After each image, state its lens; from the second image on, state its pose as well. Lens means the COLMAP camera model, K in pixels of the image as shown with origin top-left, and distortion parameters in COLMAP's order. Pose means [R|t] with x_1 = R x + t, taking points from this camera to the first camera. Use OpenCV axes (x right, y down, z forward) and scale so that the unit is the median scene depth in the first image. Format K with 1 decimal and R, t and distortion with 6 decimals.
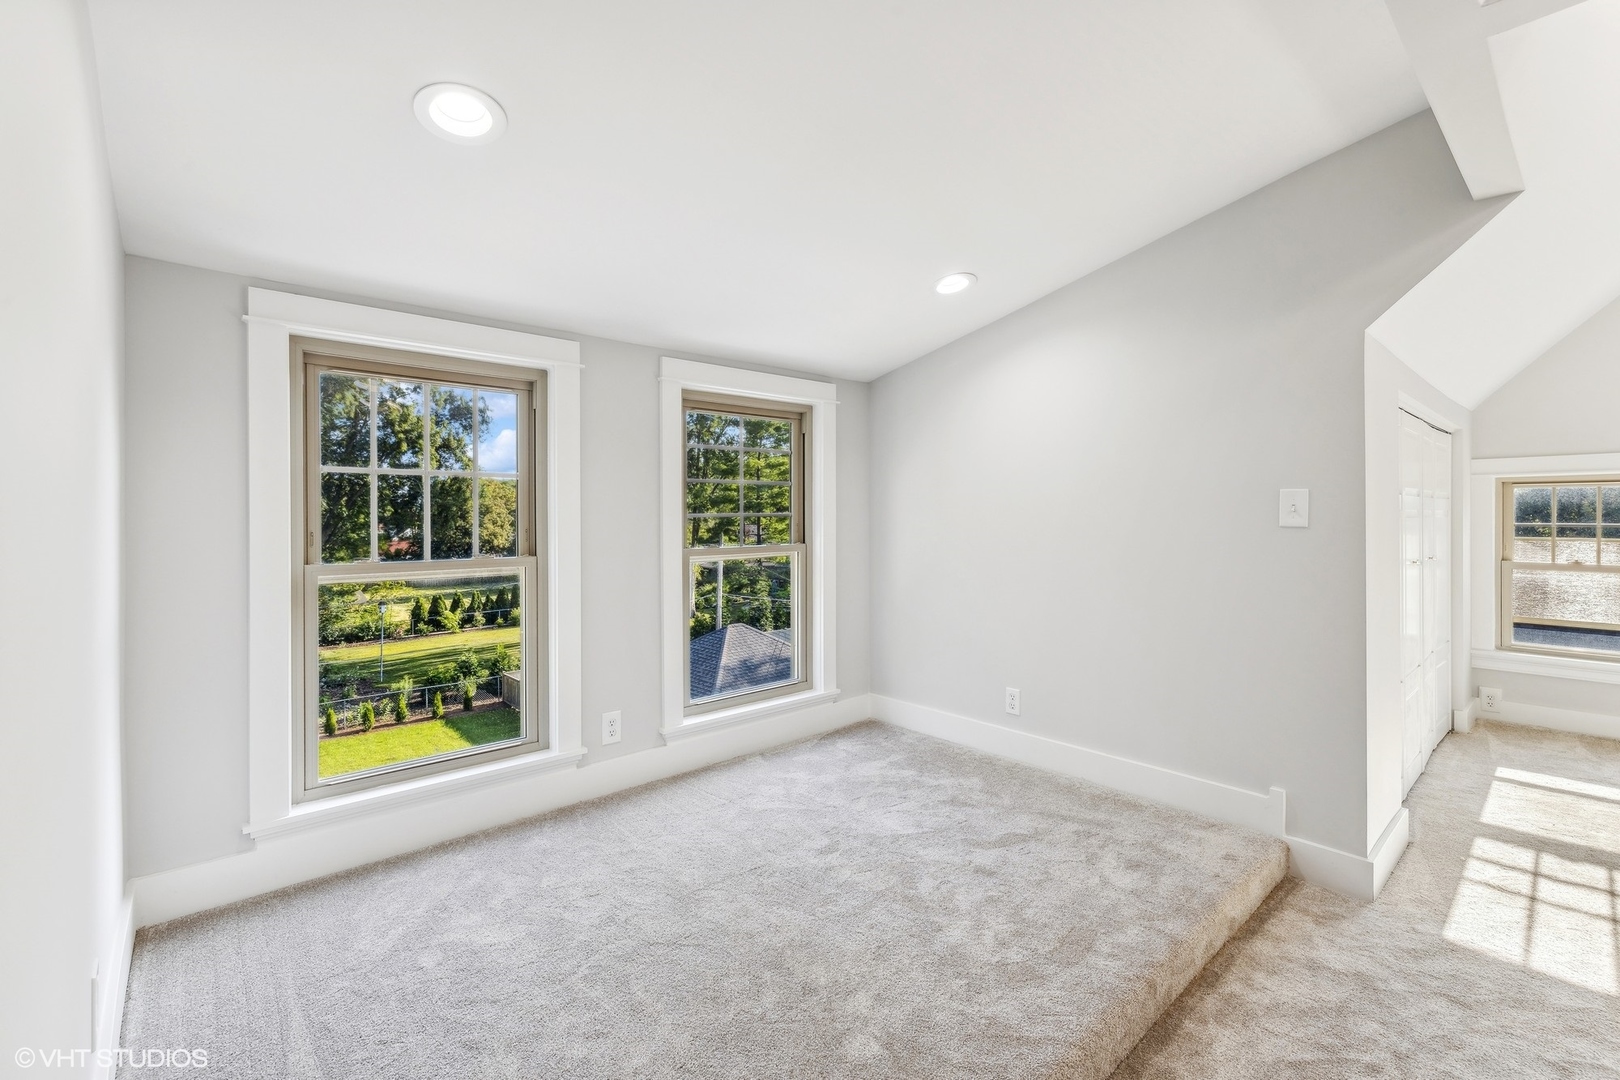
lens RADIAL K [[693.6, 0, 822.5], [0, 693.6, 519.7], [0, 0, 1]] dist [-0.000569, -0.000561]
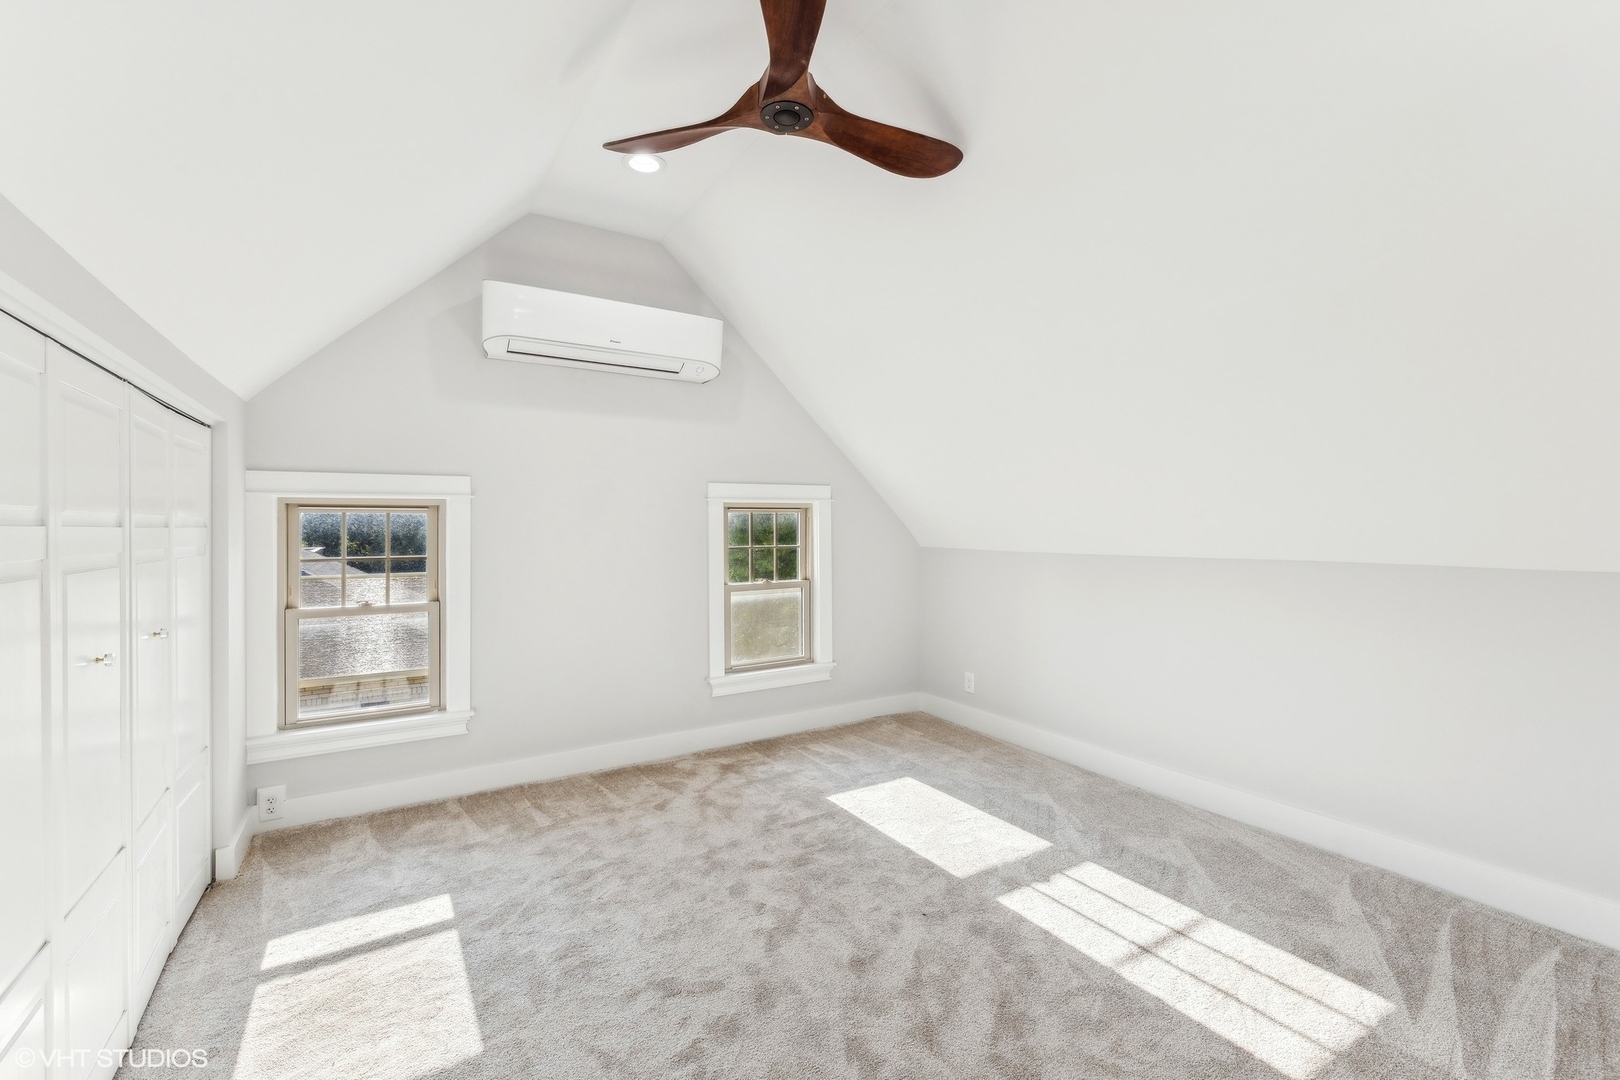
lens RADIAL K [[693.6, 0, 822.5], [0, 693.6, 519.7], [0, 0, 1]] dist [-0.000569, -0.000561]
pose [[0.162658, 0.014938, 0.986569, 0.355568], [0.016042, 0.999713, -0.017781, -0.015128], [-0.986552, 0.018718, 0.162372, 0.323320]]
